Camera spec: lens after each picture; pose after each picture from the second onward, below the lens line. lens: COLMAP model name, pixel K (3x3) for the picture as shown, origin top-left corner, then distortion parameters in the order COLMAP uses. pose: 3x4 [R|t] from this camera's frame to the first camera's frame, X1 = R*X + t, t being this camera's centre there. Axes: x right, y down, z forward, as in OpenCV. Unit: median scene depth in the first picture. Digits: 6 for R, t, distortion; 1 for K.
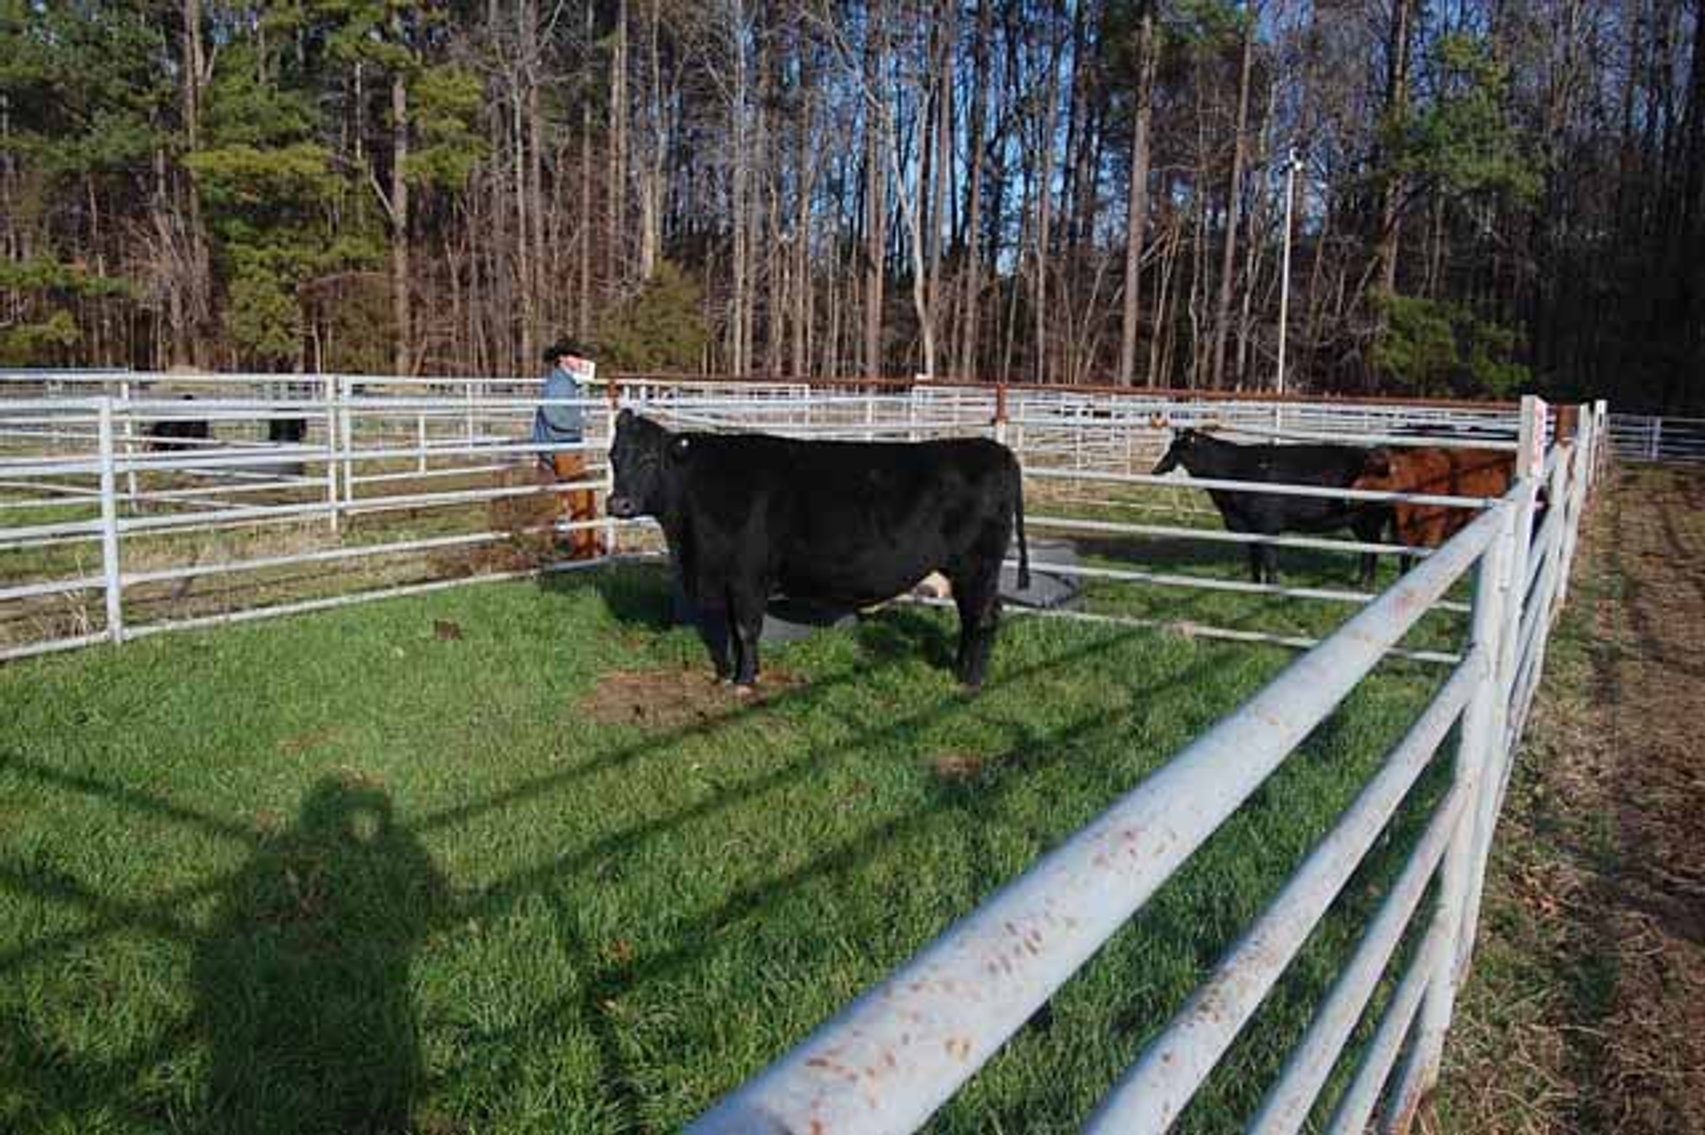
lens RADIAL K [[1275.0, 0, 843.8], [0, 1275.0, 571.8], [0, 0, 1]] dist [-0.020698, 0.017187]
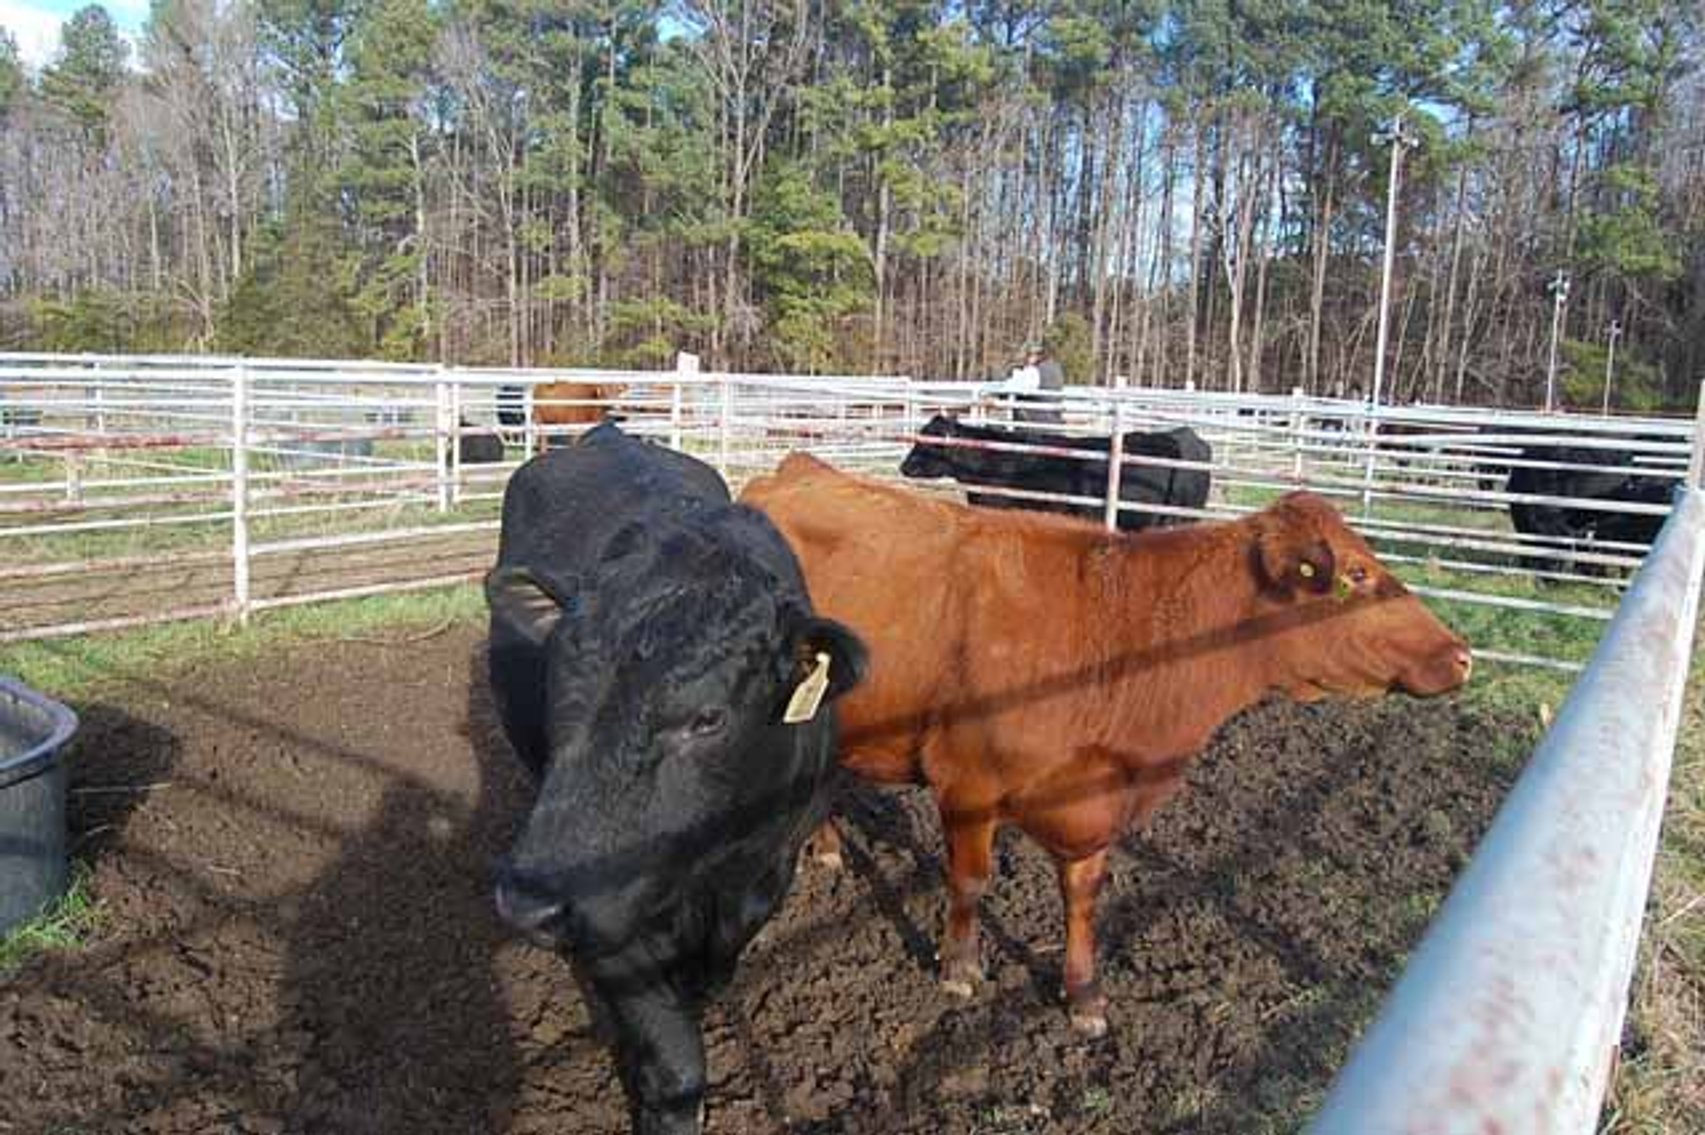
lens RADIAL K [[1359.2, 0, 846.8], [0, 1359.2, 564.9], [0, 0, 1]] dist [-0.081016, 0.029897]
pose [[0.998722, 0.024455, -0.044225, -0.311418], [-0.025094, 0.999588, -0.013951, 0.068093], [0.043866, 0.015043, 0.998924, -0.516363]]
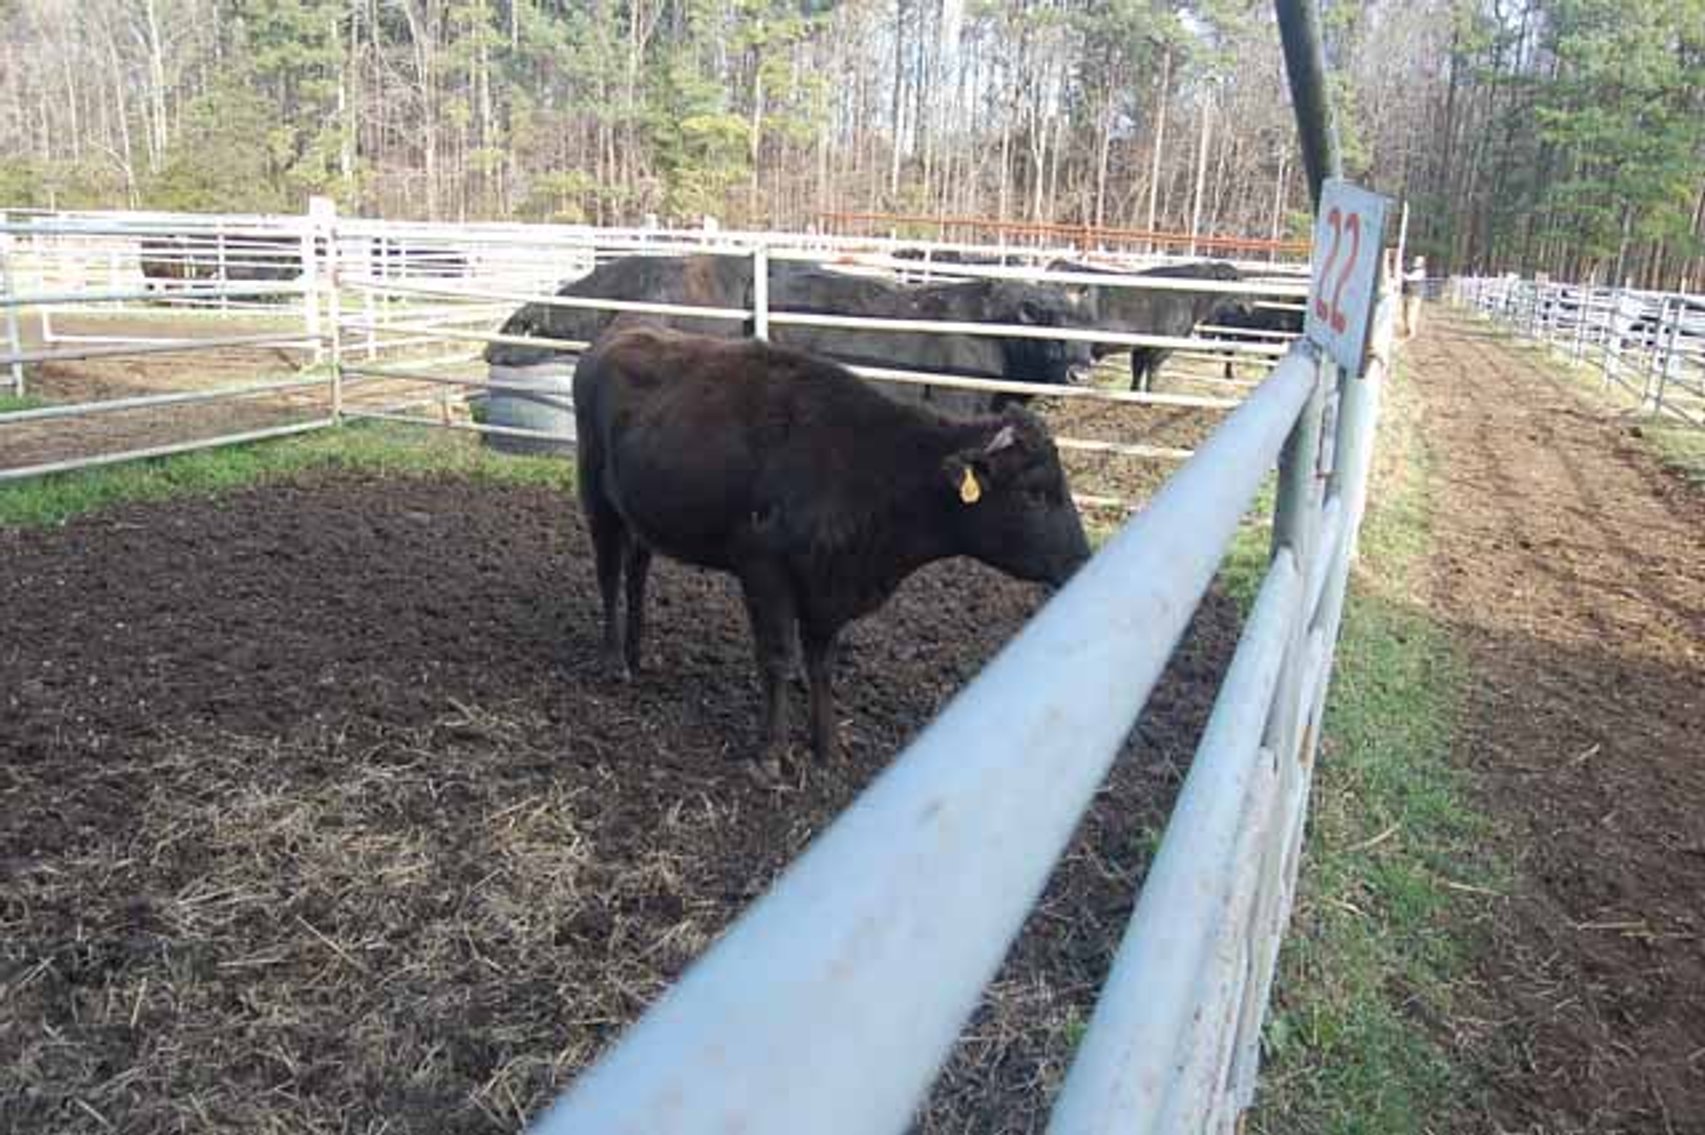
lens RADIAL K [[1387.9, 0, 849.5], [0, 1387.9, 584.8], [0, 0, 1]] dist [-0.080706, 0.029154]
pose [[0.989194, -0.014207, 0.145925, -0.500766], [-0.000212, 0.995155, 0.098318, 0.119536], [-0.146615, -0.097287, 0.984398, -0.902434]]
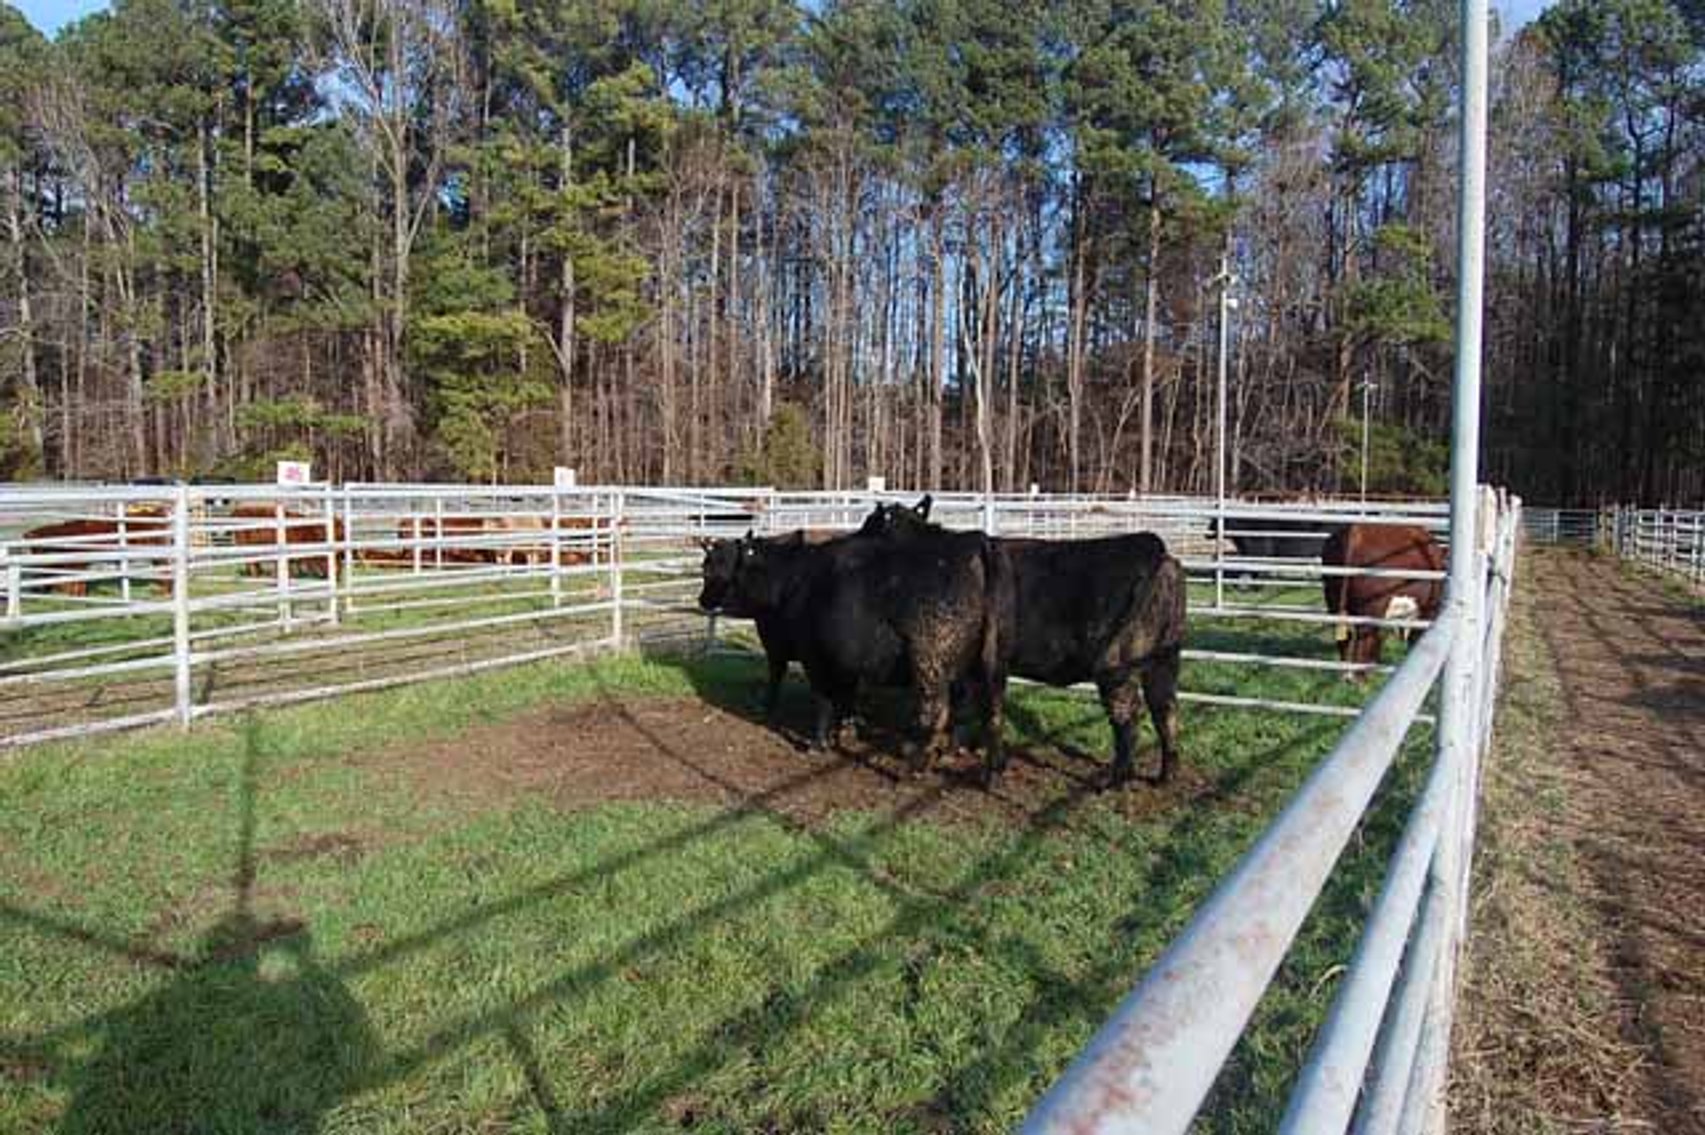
lens RADIAL K [[1359.2, 0, 847.6], [0, 1359.2, 564.5], [0, 0, 1]] dist [-0.081016, 0.029897]
pose [[0.997474, -0.011407, 0.070118, -0.173813], [0.017871, 0.995574, -0.092266, 0.035429], [-0.068755, 0.093286, 0.993263, -0.286857]]
